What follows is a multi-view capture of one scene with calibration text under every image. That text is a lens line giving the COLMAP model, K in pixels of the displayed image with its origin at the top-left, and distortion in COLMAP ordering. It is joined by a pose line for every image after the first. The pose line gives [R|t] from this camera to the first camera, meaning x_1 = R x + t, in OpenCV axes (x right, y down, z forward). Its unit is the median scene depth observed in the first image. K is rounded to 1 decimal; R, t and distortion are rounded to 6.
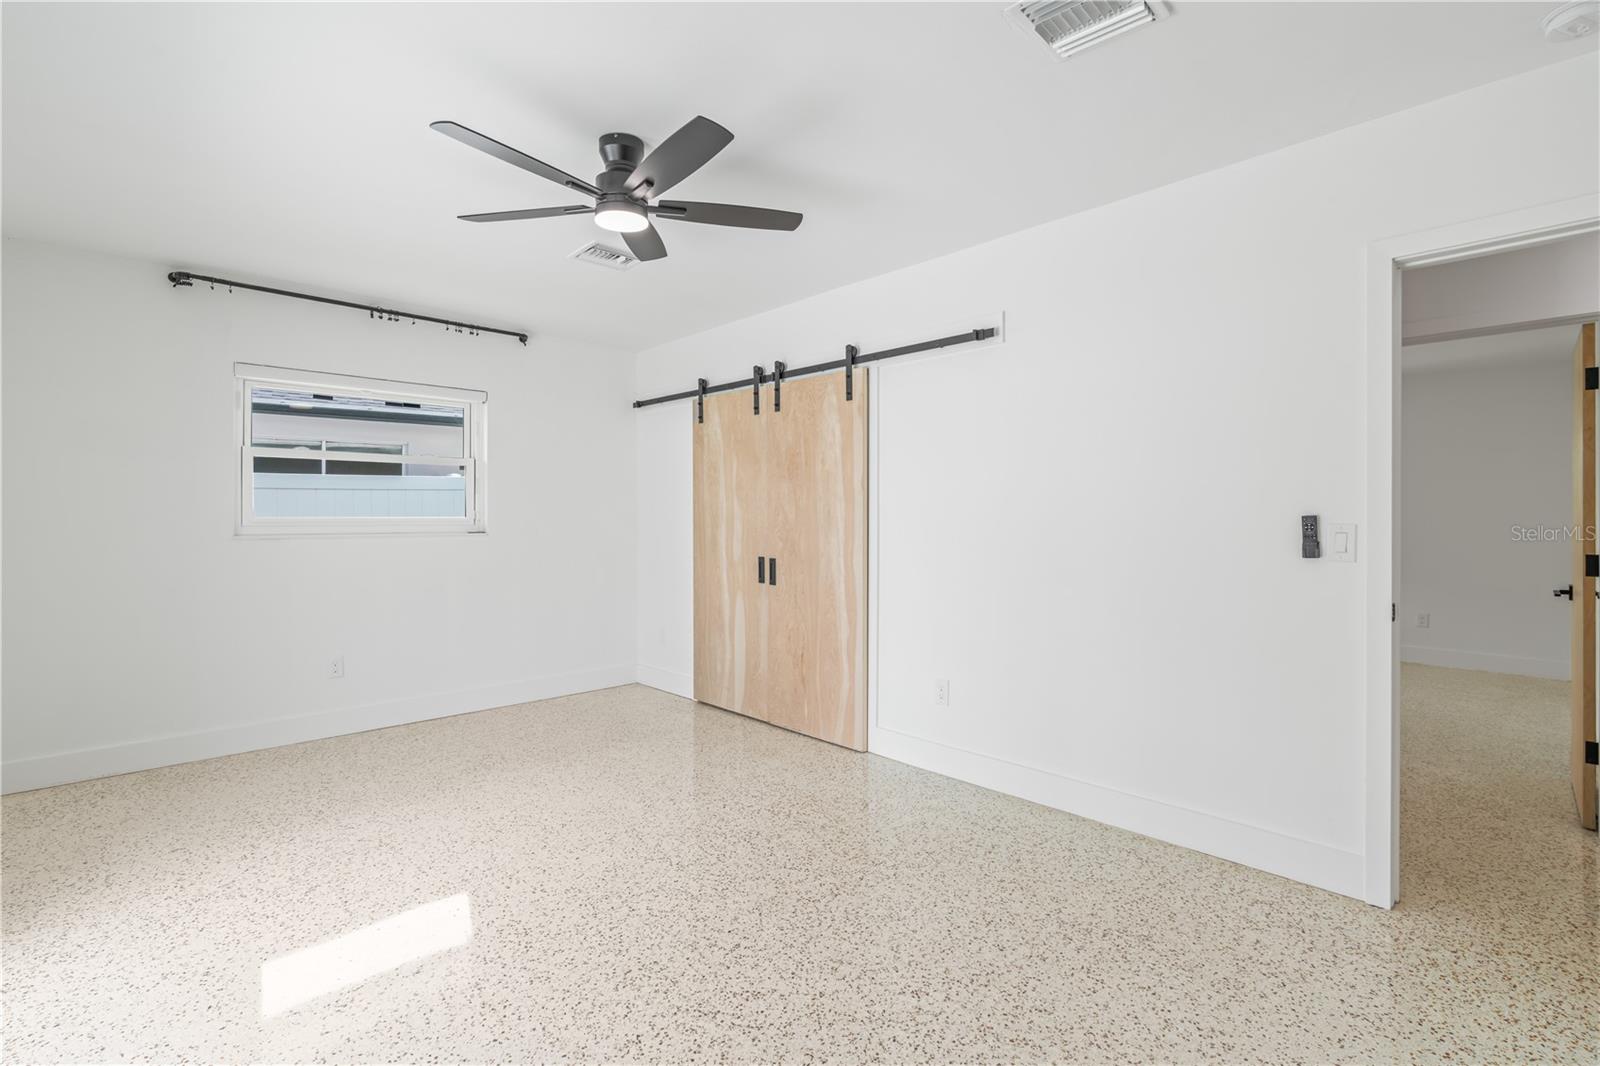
lens RADIAL K [[724.0, 0, 800.9], [0, 724.0, 526.7], [0, 0, 1]] dist [-0.014536, 0.005879]
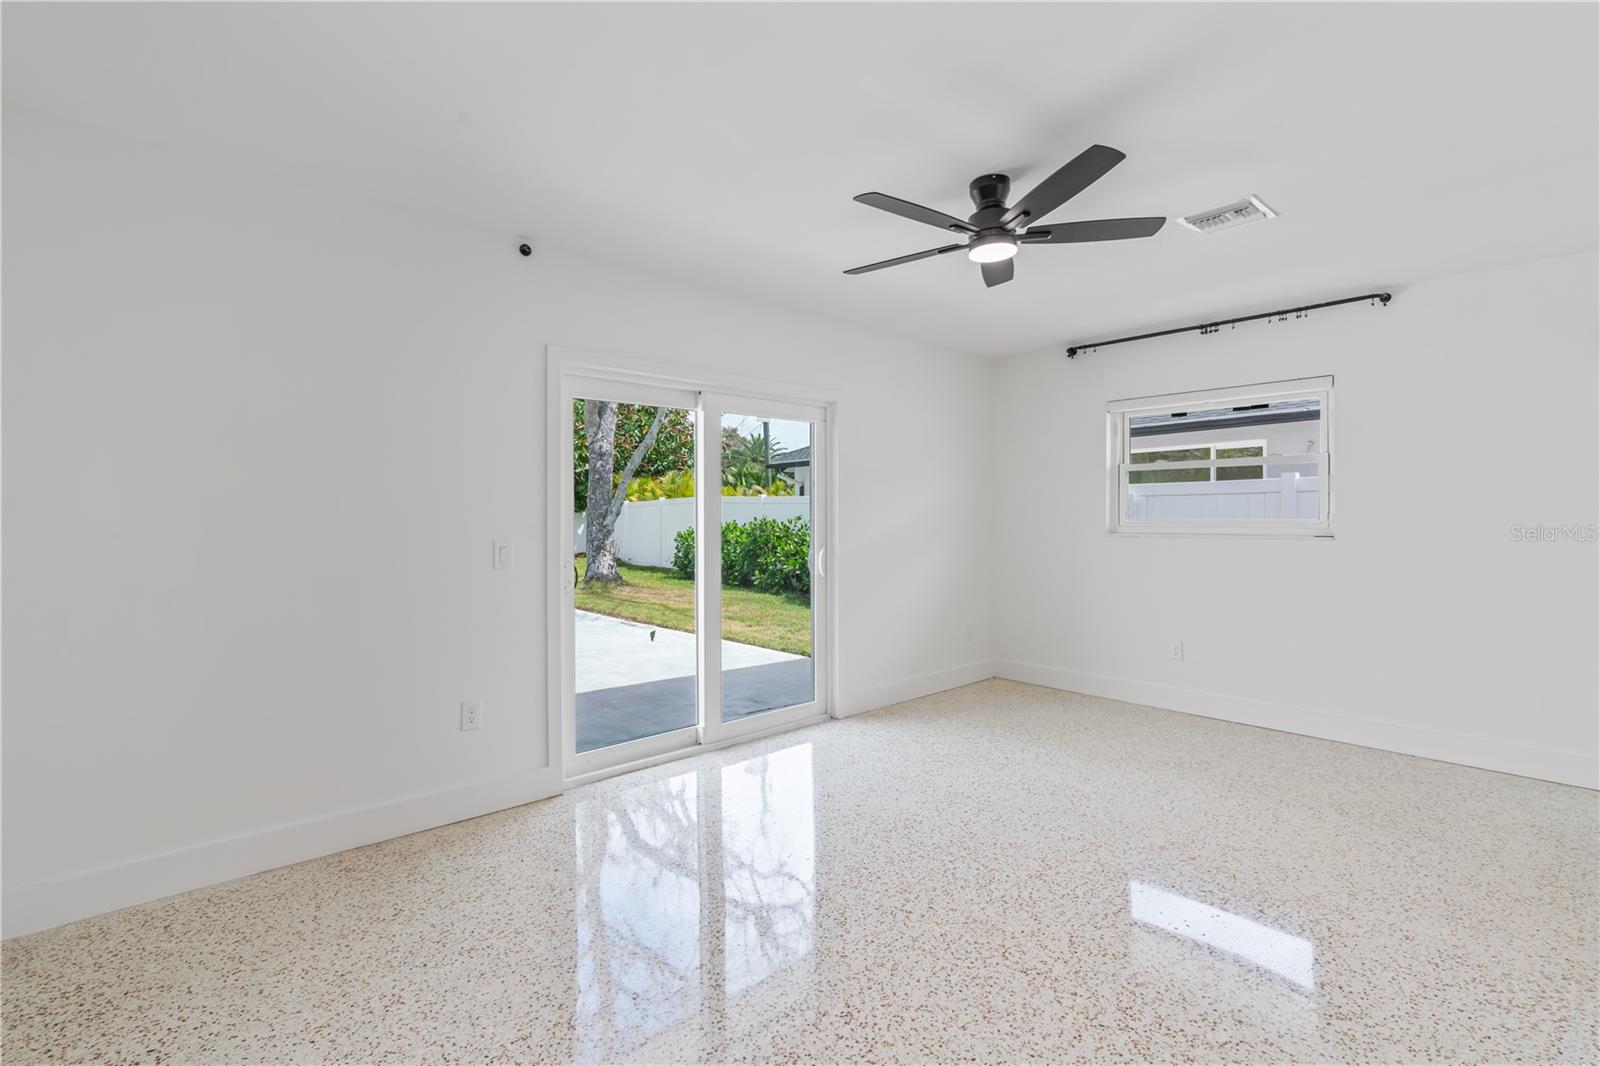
lens RADIAL K [[724.0, 0, 800.9], [0, 724.0, 526.7], [0, 0, 1]] dist [-0.014536, 0.005879]
pose [[-0.028882, 0.012075, -0.999510, 0.539384], [-0.012766, 0.999841, 0.012448, -0.008554], [0.999501, 0.013120, -0.028723, 0.461150]]
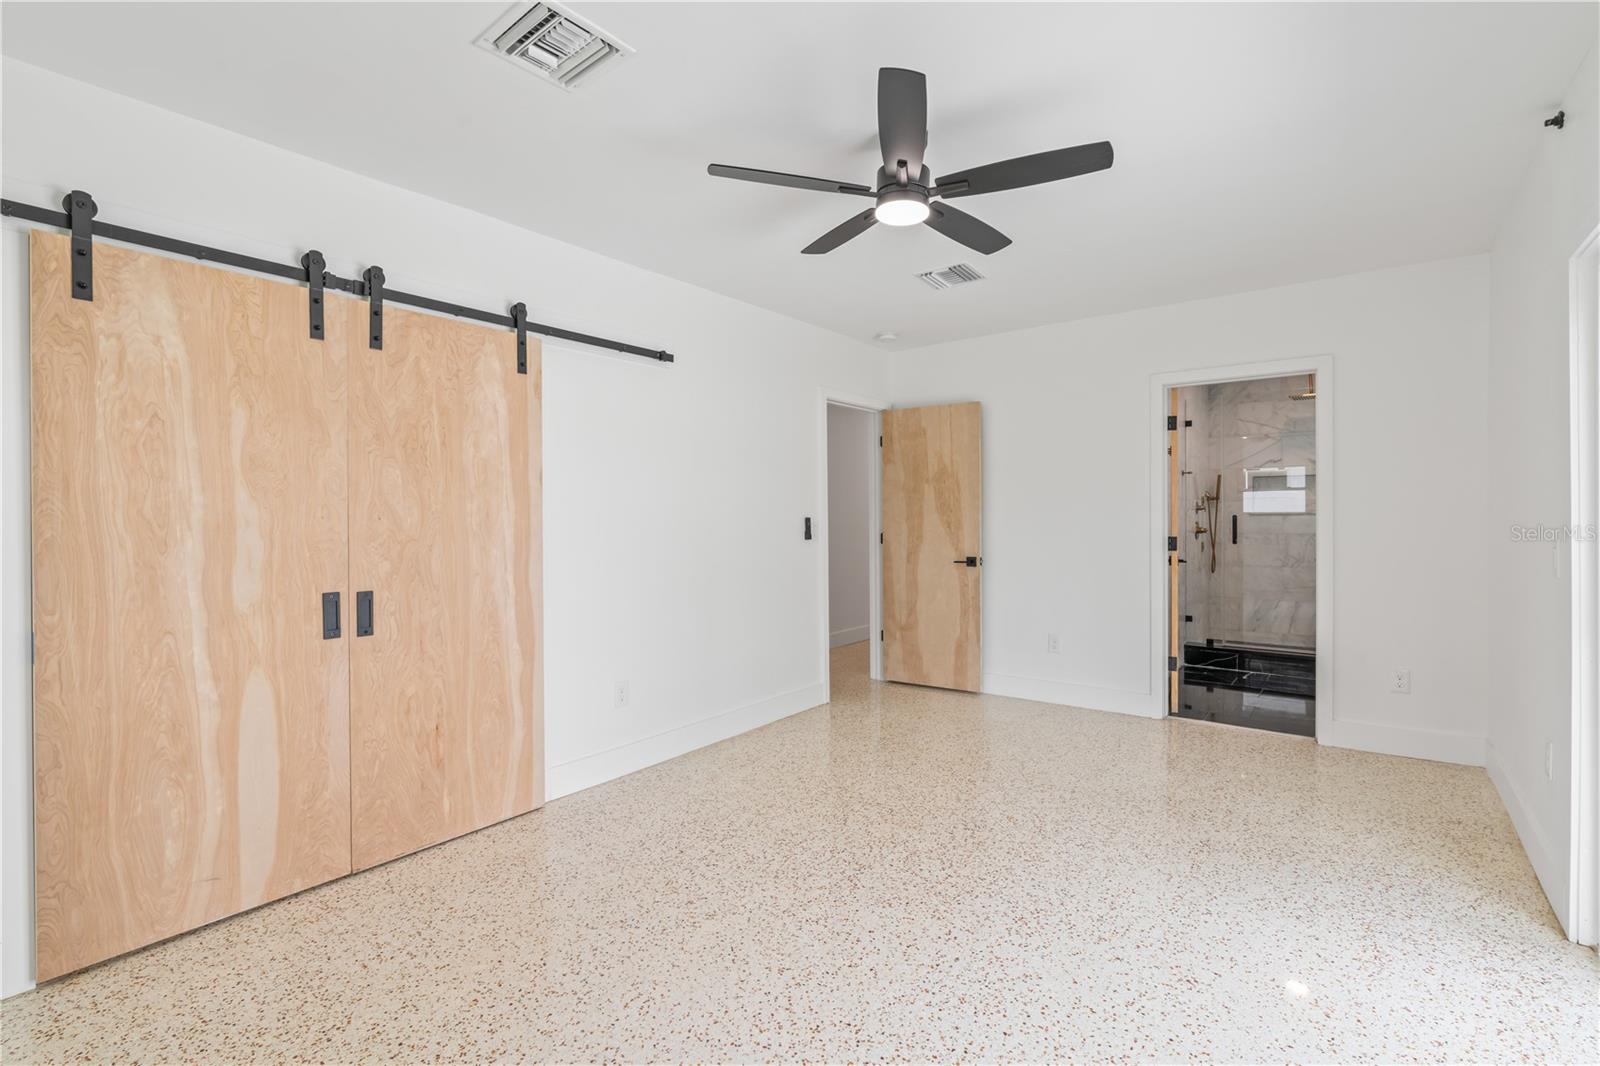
lens RADIAL K [[719.3, 0, 803.8], [0, 719.3, 533.9], [0, 0, 1]] dist [-0.012847, 0.001132]
pose [[-0.144913, -0.018585, 0.989270, -0.743503], [0.023057, 0.999489, 0.022155, -0.009609], [-0.989176, 0.026020, -0.144410, 0.799116]]
